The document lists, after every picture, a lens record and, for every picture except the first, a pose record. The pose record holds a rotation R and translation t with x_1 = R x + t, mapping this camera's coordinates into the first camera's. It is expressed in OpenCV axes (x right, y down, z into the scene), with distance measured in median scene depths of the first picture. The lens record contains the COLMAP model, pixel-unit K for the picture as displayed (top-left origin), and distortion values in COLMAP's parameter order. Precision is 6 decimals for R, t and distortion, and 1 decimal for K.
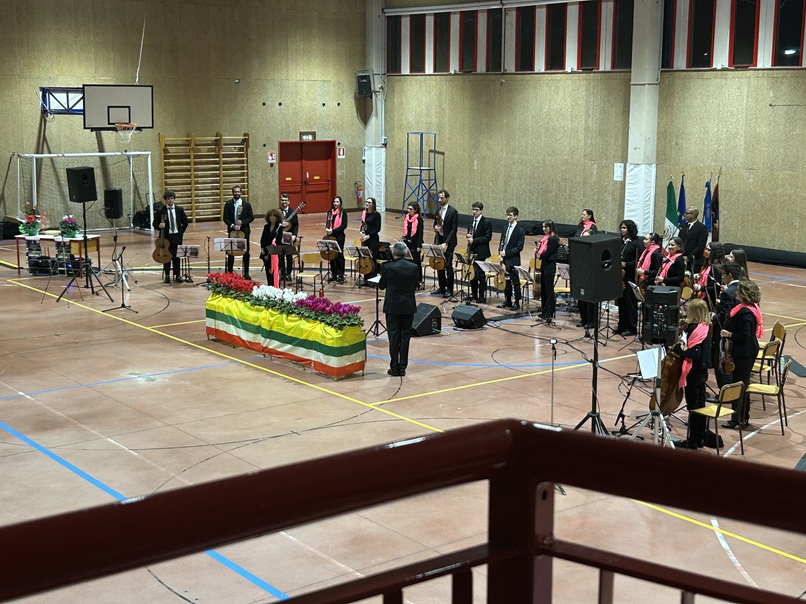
lens RADIAL K [[1205.2, 0, 404.0], [0, 1205.2, 303.0], [0, 0, 1]] dist [0.235107, -0.850598]
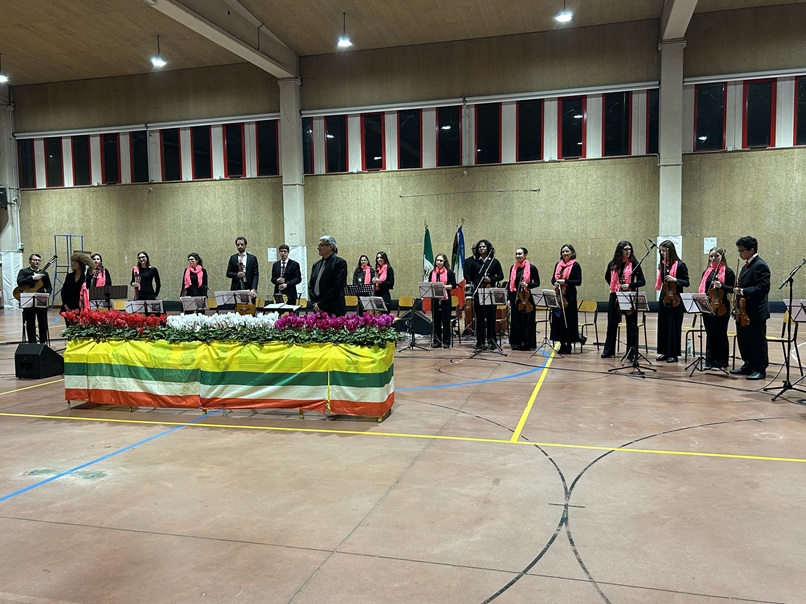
lens RADIAL K [[684.5, 0, 397.2], [0, 684.5, 304.9], [0, 0, 1]] dist [0.071521, -0.099627]
pose [[0.807735, -0.055408, 0.586936, -0.140061], [0.122170, 0.989694, -0.074701, 0.014217], [-0.576748, 0.132045, 0.806180, 0.338373]]
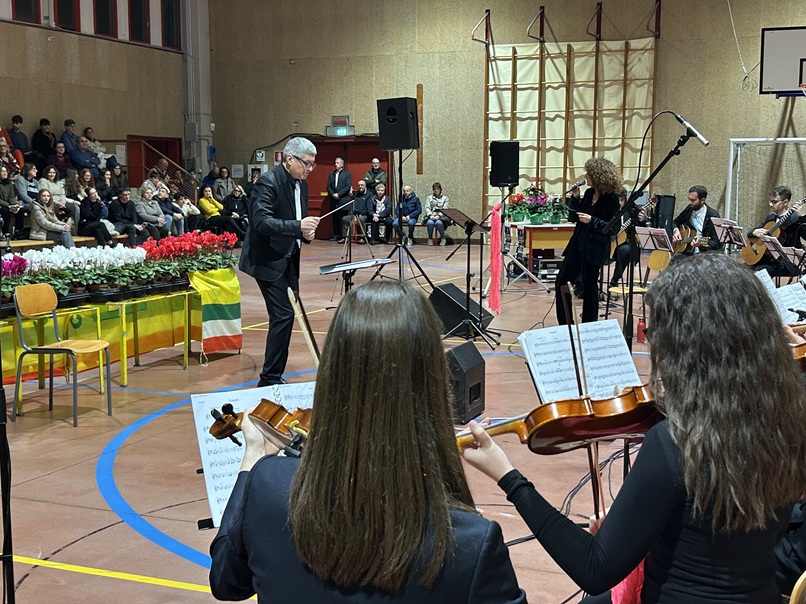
lens RADIAL K [[1127.6, 0, 405.5], [0, 1127.6, 316.3], [0, 0, 1]] dist [0.195950, -0.605112]
pose [[0.486549, 0.104923, -0.867330, 0.197945], [-0.149376, 0.988134, 0.035741, -0.011288], [0.860789, 0.112169, 0.496449, 0.486967]]
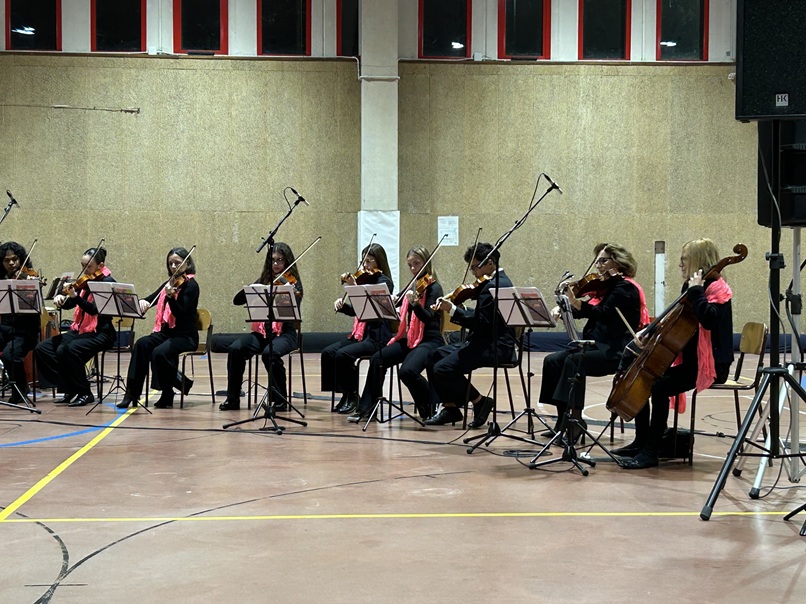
lens RADIAL K [[1442.2, 0, 403.8], [0, 1442.2, 305.3], [0, 0, 1]] dist [0.177227, -0.300705]
pose [[0.551178, -0.020197, 0.834143, -0.151754], [0.145044, 0.986806, -0.071947, 0.032819], [-0.821685, 0.160643, 0.546835, 0.306101]]
